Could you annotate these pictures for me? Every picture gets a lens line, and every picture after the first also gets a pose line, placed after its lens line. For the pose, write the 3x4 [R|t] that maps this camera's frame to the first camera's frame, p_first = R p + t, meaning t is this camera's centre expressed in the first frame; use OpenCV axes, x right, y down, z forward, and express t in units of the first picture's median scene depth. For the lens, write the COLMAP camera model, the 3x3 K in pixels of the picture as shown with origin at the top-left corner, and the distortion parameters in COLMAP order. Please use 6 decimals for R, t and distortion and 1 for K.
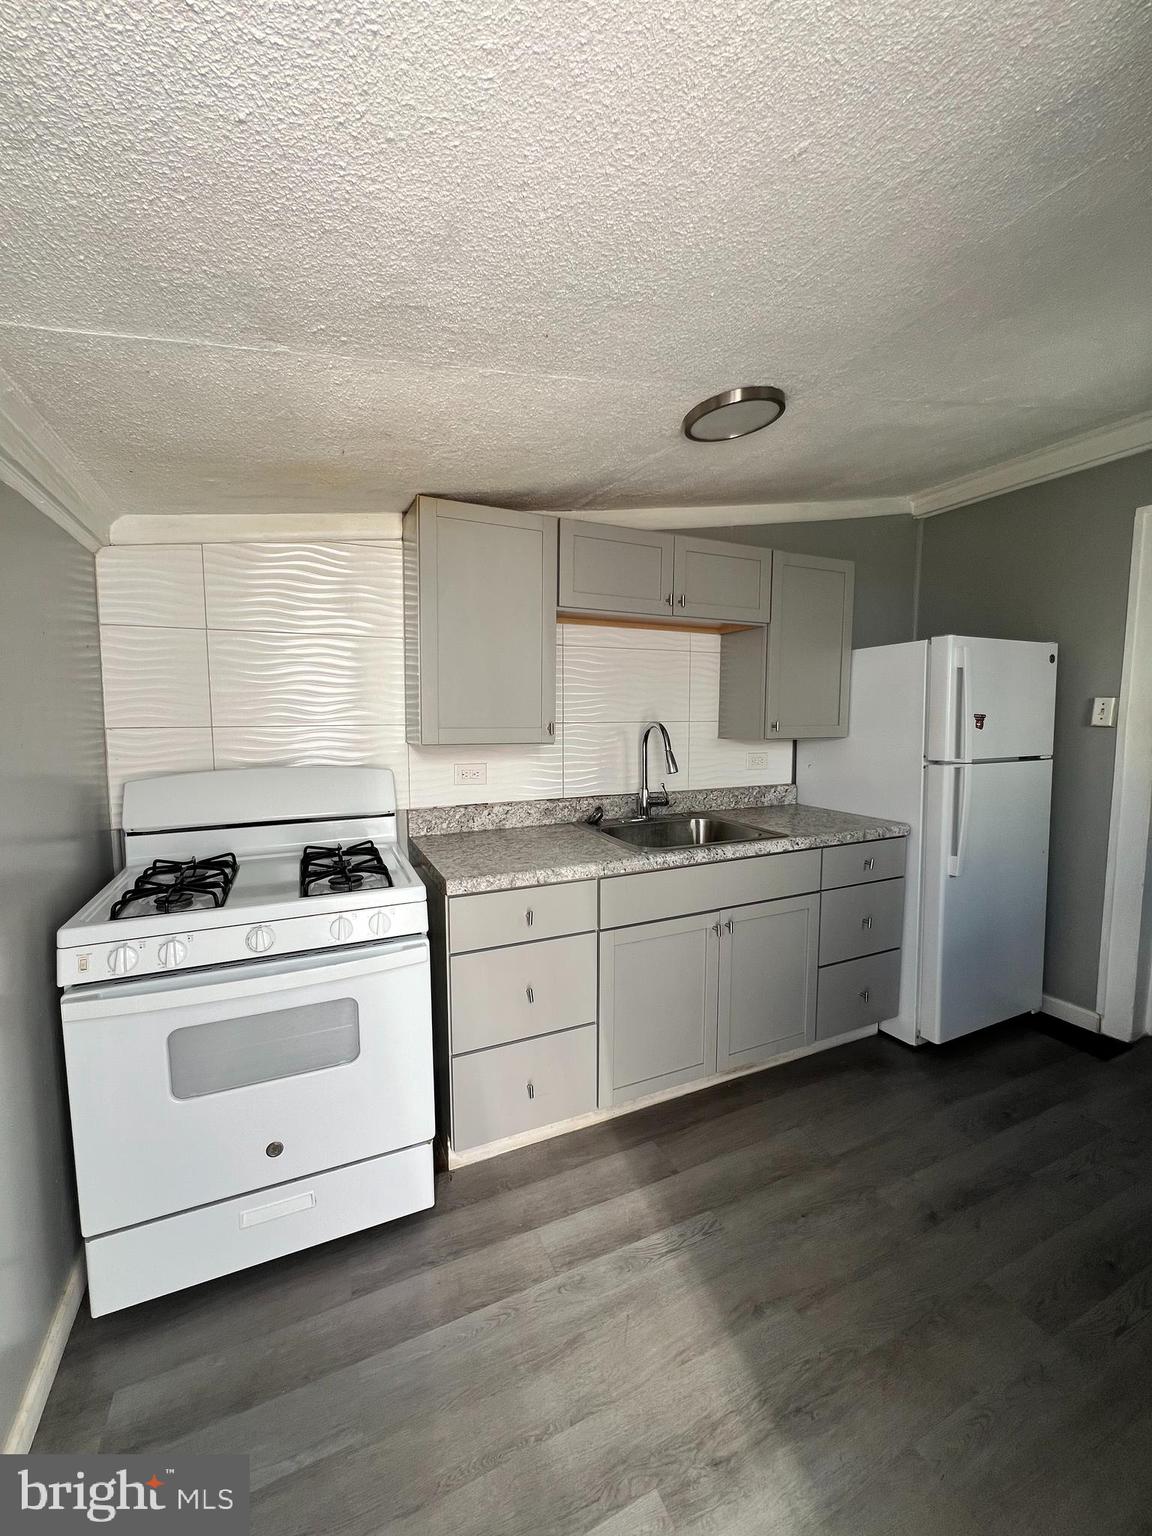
lens RADIAL K [[615.9, 0, 577.7], [0, 615.9, 767.6], [0, 0, 1]] dist [-0.001913, 0.001301]
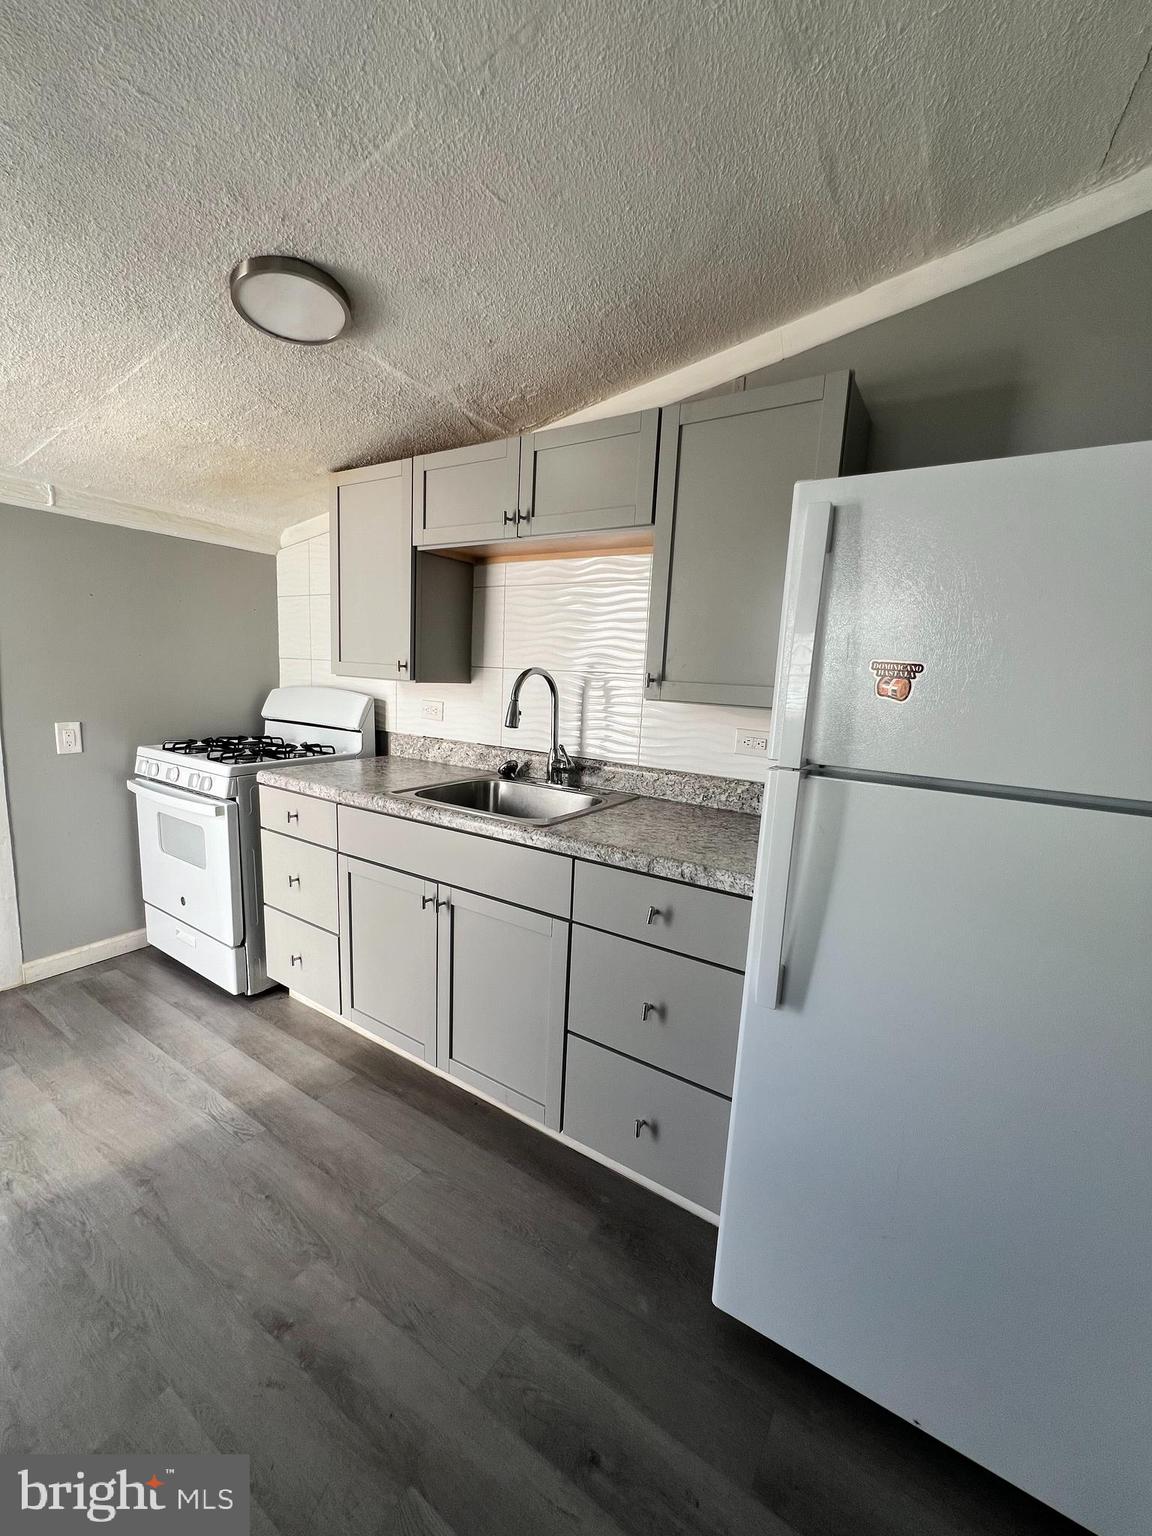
lens RADIAL K [[615.9, 0, 575.7], [0, 615.9, 768.7], [0, 0, 1]] dist [-0.001913, 0.001301]
pose [[0.527682, 0.155300, -0.835125, 1.145955], [-0.128334, 0.986436, 0.102348, -0.040593], [0.839692, 0.053167, 0.540454, 0.776605]]
